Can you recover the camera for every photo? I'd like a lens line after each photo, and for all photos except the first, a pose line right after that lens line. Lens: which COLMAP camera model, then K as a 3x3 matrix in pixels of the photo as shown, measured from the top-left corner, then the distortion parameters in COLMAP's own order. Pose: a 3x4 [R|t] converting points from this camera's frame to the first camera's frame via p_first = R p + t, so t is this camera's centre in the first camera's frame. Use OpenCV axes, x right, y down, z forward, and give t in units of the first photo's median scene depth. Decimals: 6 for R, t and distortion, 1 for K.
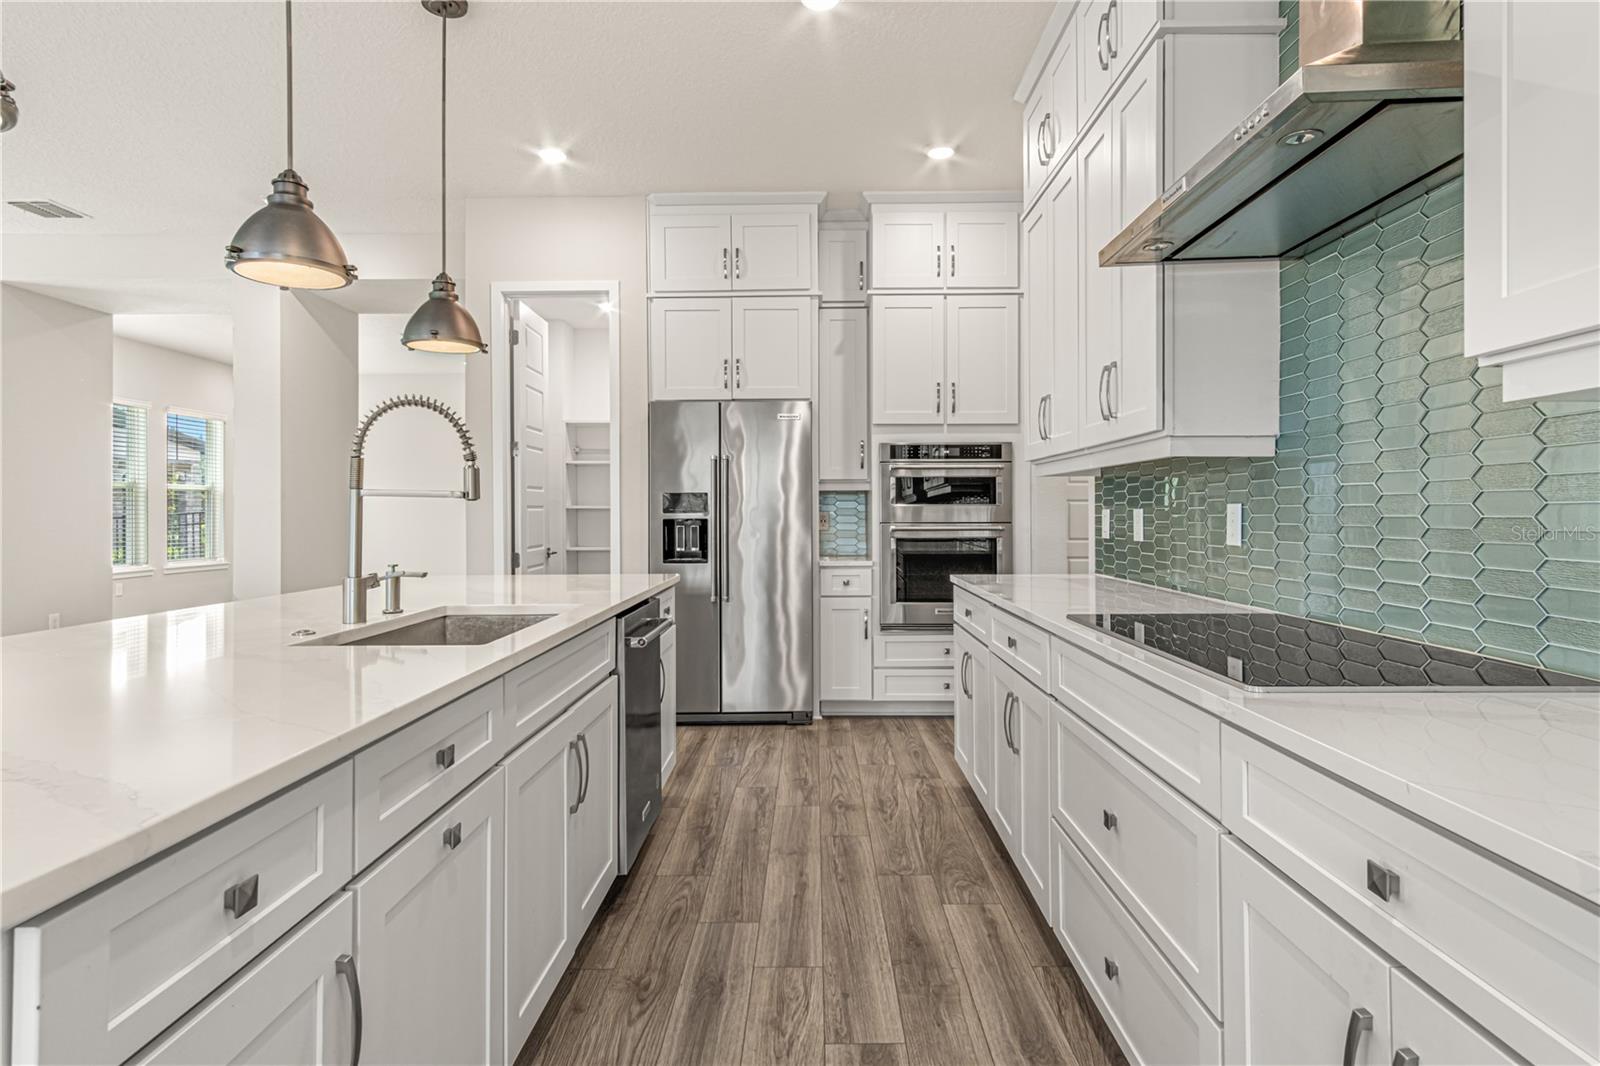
lens RADIAL K [[874.1, 0, 804.1], [0, 874.1, 484.0], [0, 0, 1]] dist [0.060334, 0.000152]
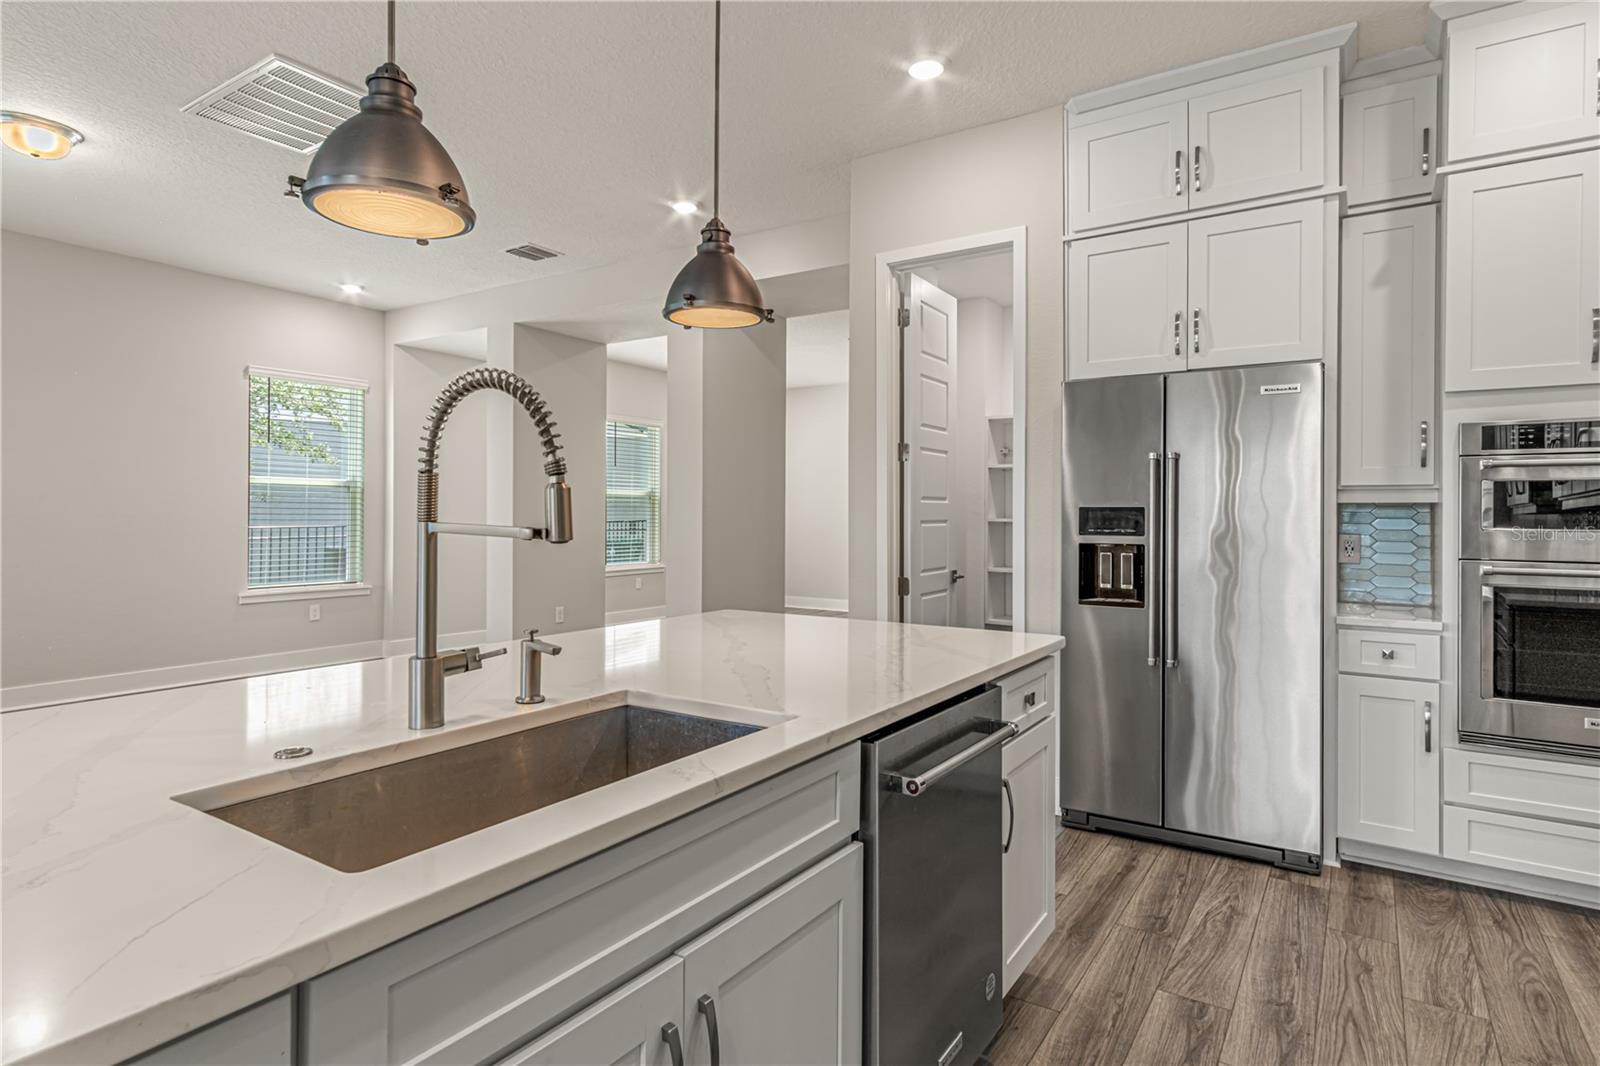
lens RADIAL K [[859.5, 0, 803.5], [0, 859.5, 507.0], [0, 0, 1]] dist [0.013805, 0.000138]
pose [[0.842642, 0.005200, -0.538449, 0.029390], [0.008022, 0.999721, 0.022209, -0.007329], [0.538414, -0.023033, 0.842366, 0.275611]]
